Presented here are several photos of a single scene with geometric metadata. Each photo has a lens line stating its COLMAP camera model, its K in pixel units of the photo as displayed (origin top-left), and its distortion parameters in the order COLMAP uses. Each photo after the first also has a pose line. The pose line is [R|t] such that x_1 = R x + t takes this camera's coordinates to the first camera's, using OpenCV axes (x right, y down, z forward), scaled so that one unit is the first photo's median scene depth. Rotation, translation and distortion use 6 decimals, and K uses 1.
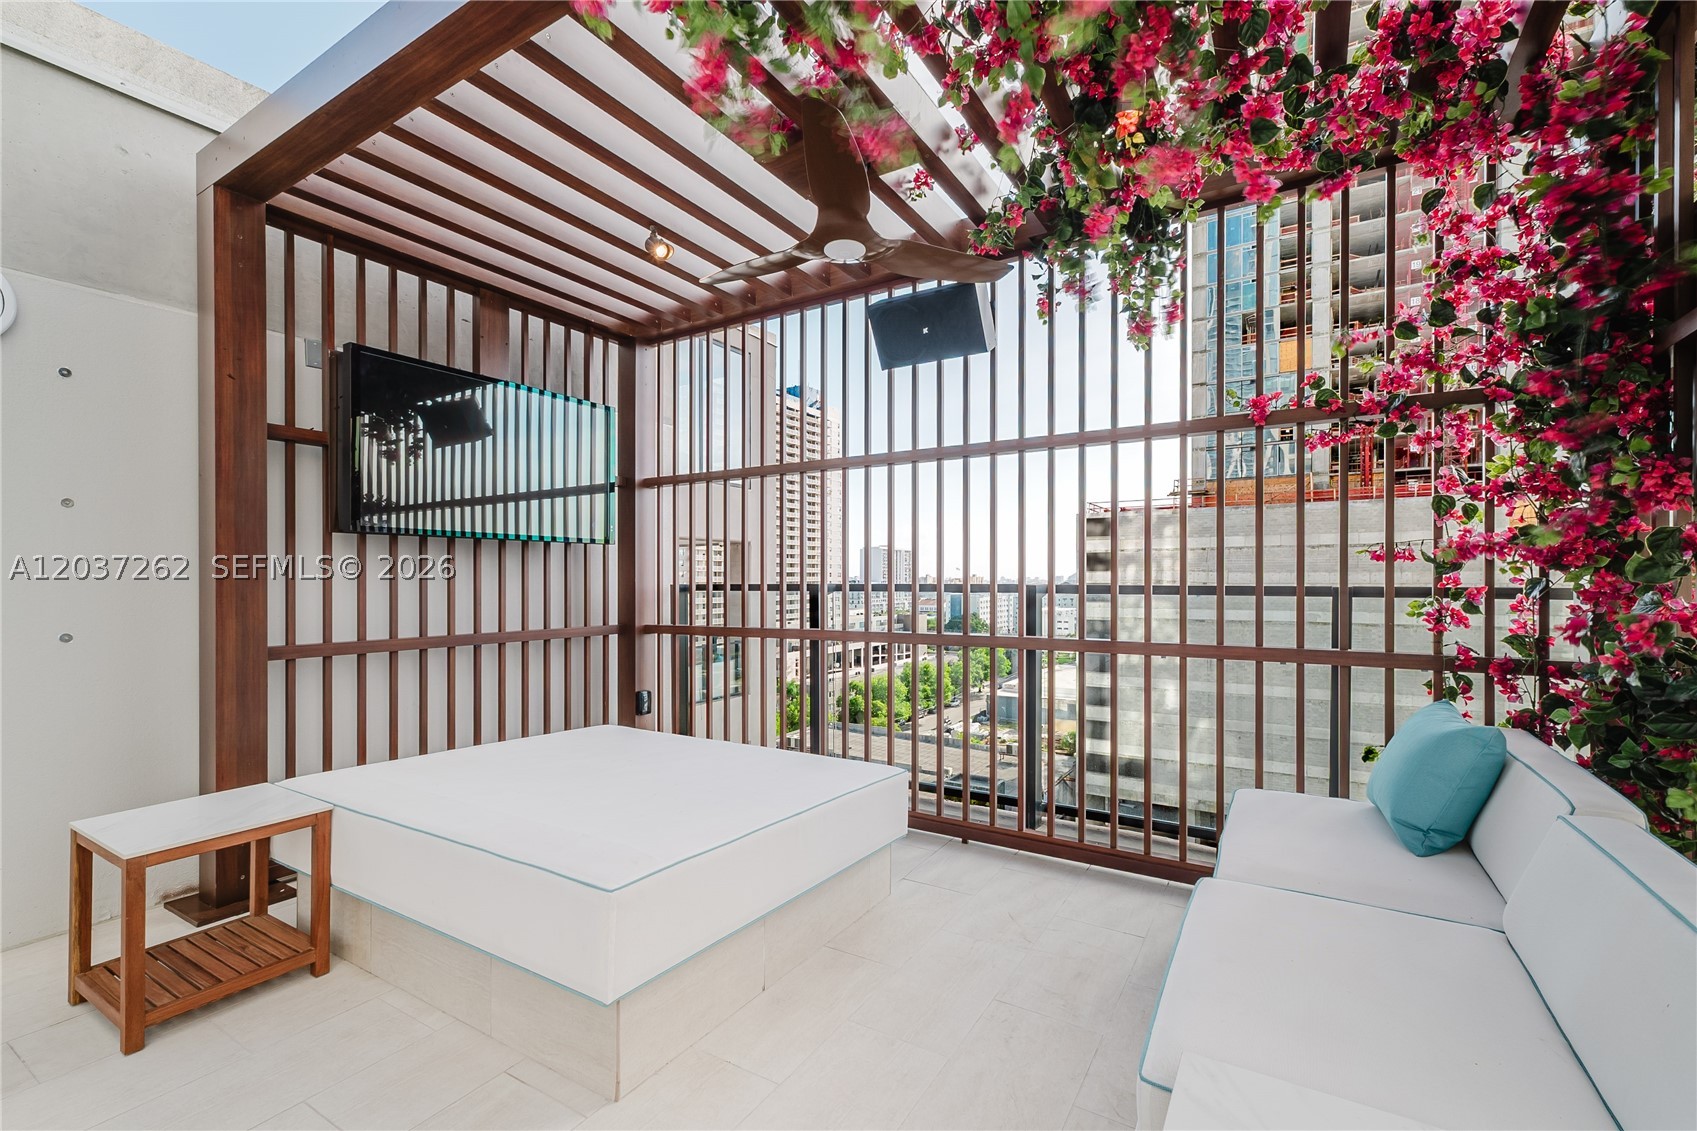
lens RADIAL K [[751.6, 0, 843.4], [0, 751.6, 581.5], [0, 0, 1]] dist [-0.000508, 0.003530]
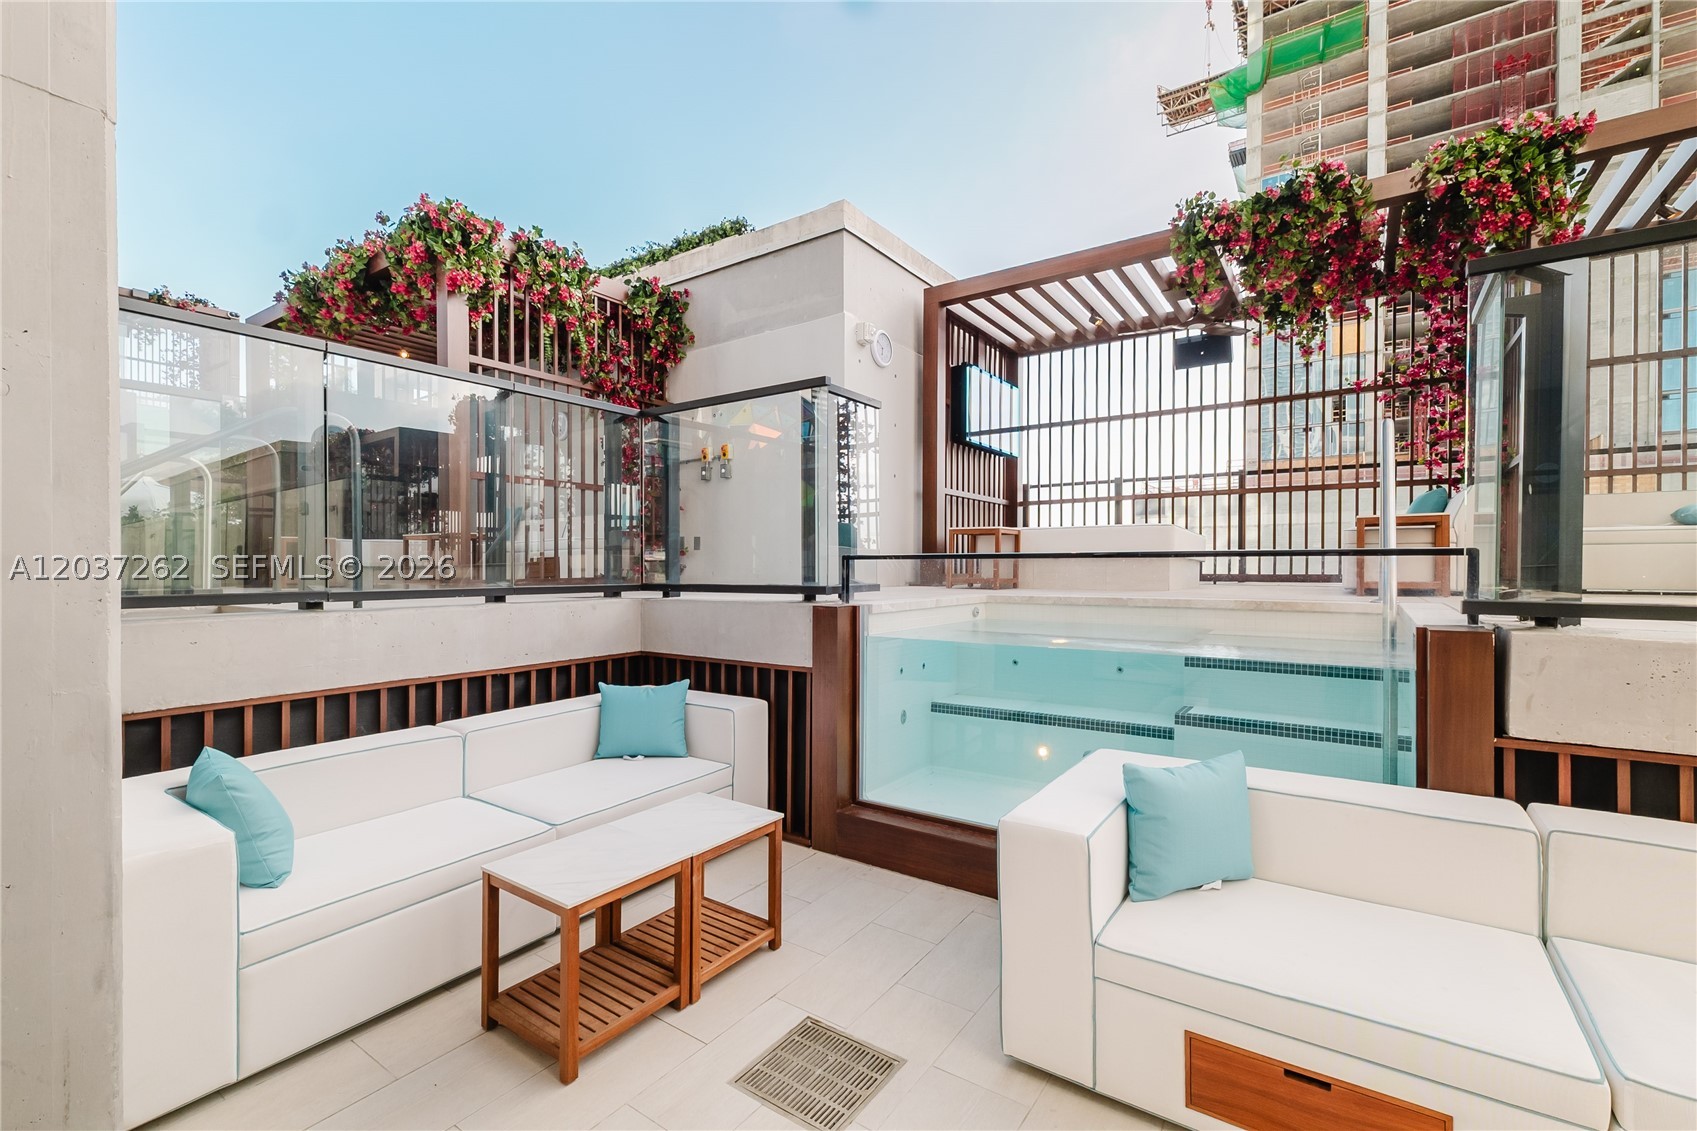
lens RADIAL K [[728.1, 0, 839.9], [0, 728.1, 569.7], [0, 0, 1]] dist [0.002640, 0.000586]
pose [[0.997797, 0.005648, -0.066095, -1.051773], [-0.005200, 0.999962, 0.006940, 0.392799], [0.066132, -0.006581, 0.997789, -1.613656]]
